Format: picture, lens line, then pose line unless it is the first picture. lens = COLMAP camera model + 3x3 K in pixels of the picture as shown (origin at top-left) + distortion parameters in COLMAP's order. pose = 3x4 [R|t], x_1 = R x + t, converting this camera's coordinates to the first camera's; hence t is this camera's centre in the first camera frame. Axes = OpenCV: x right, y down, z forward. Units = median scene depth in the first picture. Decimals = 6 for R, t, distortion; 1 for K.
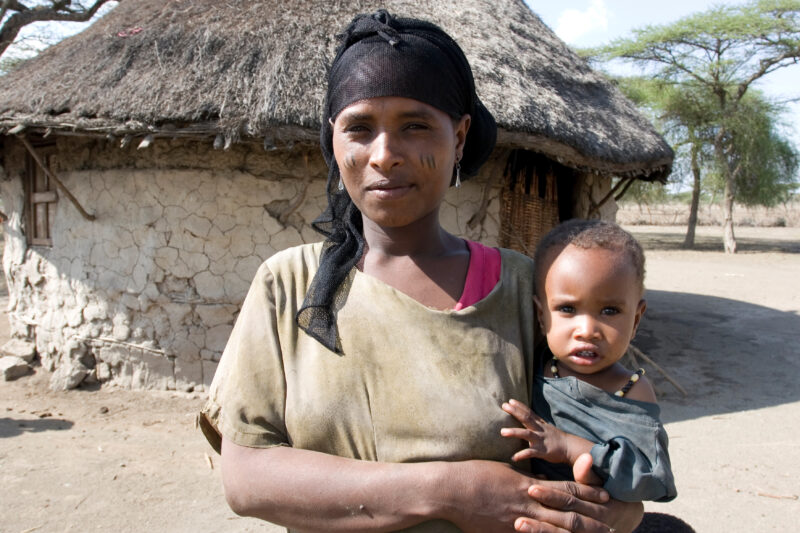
lens RADIAL K [[646.1, 0, 399.9], [0, 646.1, 253.4], [0, 0, 1]] dist [-0.008097, -0.001086]
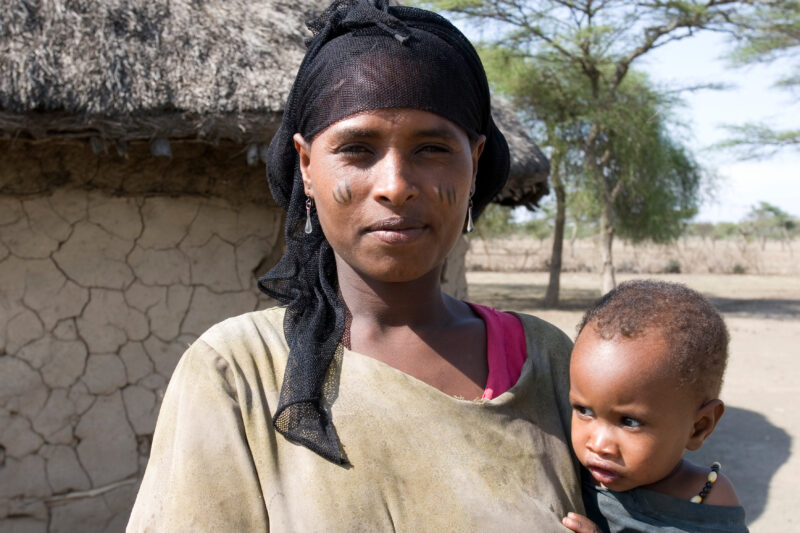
lens RADIAL K [[1083.2, 0, 400.0], [0, 1083.2, 266.5], [0, 0, 1]] dist [-0.265053, 1.752942]
pose [[0.960882, -0.003306, 0.276937, -0.349749], [0.017219, 0.998707, -0.047821, -0.005441], [-0.276421, 0.050719, 0.959697, -0.156254]]
